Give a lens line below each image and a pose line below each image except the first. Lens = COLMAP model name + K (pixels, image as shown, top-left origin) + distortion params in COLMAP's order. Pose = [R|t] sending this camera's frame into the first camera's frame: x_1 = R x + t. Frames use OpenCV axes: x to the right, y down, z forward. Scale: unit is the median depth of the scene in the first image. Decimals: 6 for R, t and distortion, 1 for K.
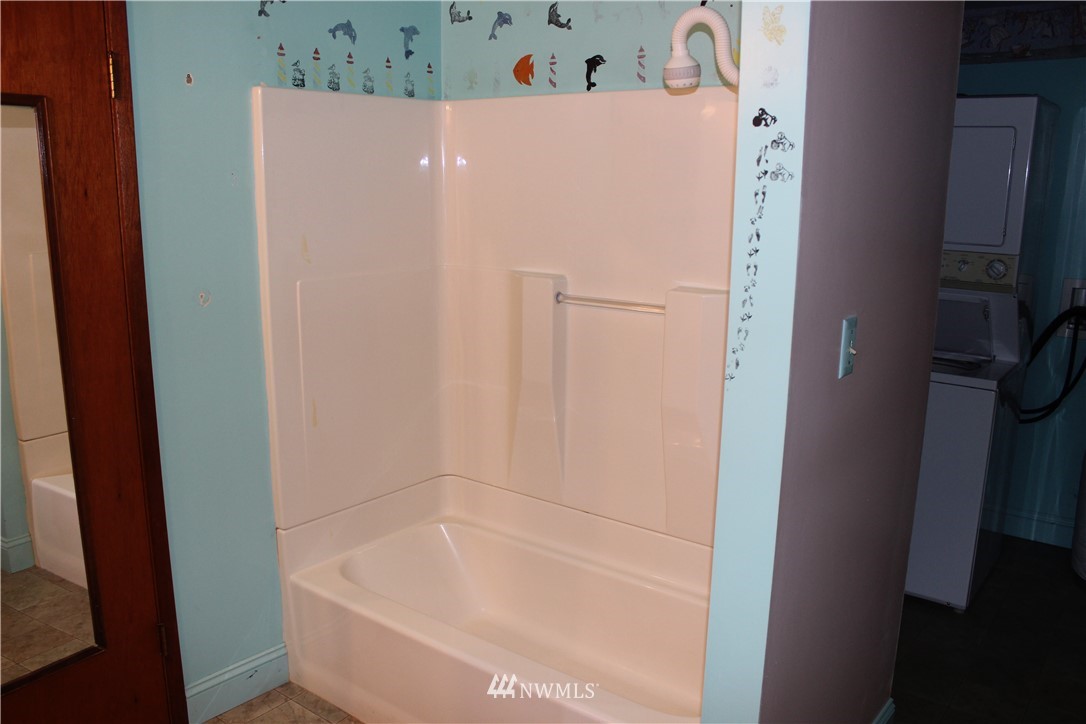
lens RADIAL K [[900.9, 0, 543.0], [0, 900.9, 362.0], [0, 0, 1]] dist [-0.175480, 0.150726]
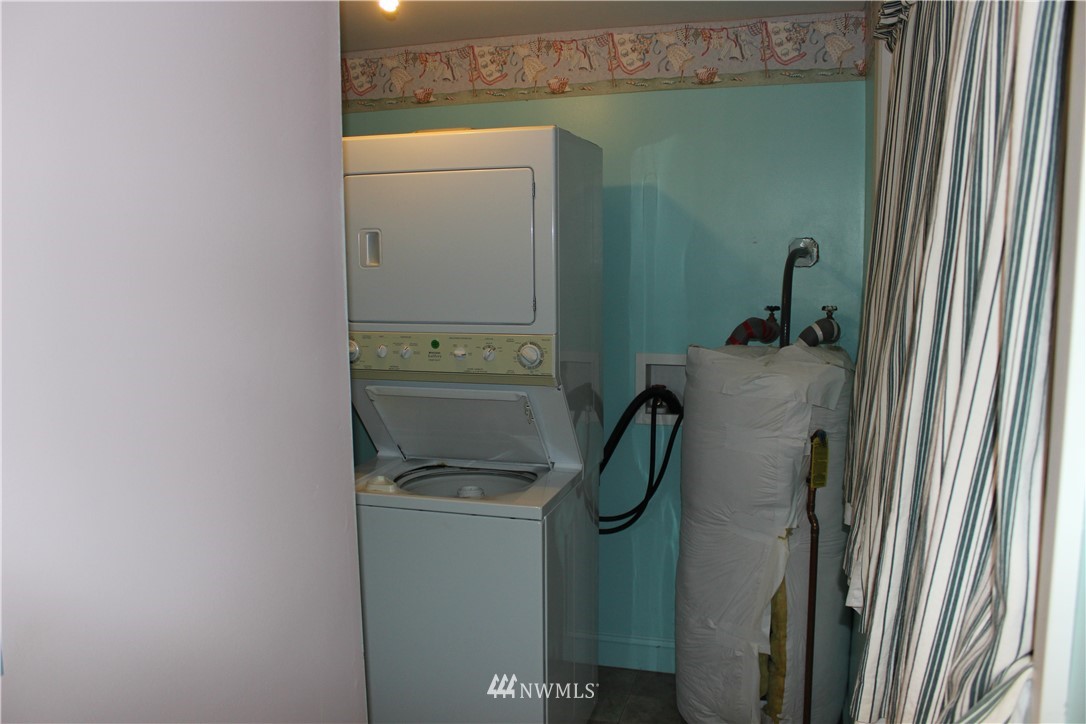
lens RADIAL K [[900.9, 0, 543.0], [0, 900.9, 362.0], [0, 0, 1]] dist [-0.175480, 0.150726]
pose [[0.927127, -0.059238, 0.370037, 0.220129], [0.090552, 0.993580, -0.067821, -0.042643], [-0.363643, 0.096387, 0.926538, 0.249045]]
